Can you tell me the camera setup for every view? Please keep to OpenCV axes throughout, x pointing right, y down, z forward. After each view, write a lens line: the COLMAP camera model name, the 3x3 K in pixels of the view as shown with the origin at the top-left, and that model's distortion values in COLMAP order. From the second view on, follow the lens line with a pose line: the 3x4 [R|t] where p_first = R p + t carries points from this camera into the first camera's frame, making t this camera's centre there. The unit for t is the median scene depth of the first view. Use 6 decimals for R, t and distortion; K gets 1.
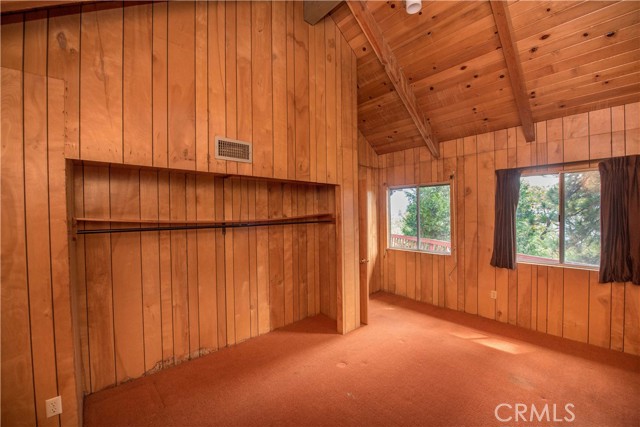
lens RADIAL K [[254.2, 0, 320.9], [0, 254.2, 216.7], [0, 0, 1]] dist [-0.019499, -0.002086]
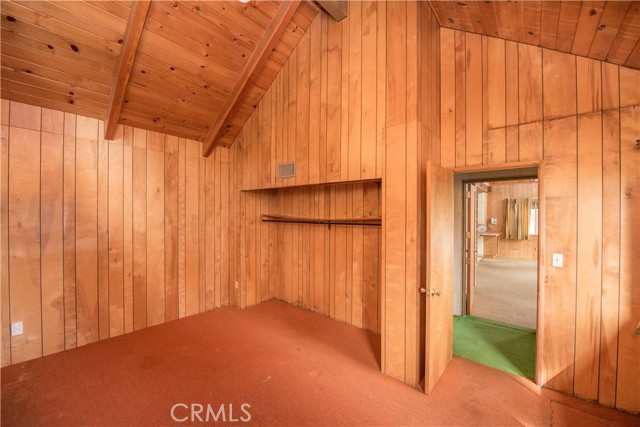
lens RADIAL K [[254.2, 0, 321.2], [0, 254.2, 215.5], [0, 0, 1]] dist [-0.019499, -0.002086]
pose [[0.136044, 0.018197, -0.990536, 0.896536], [-0.021363, 0.999653, 0.015430, -0.020155], [0.990472, 0.019062, 0.136386, 0.779748]]
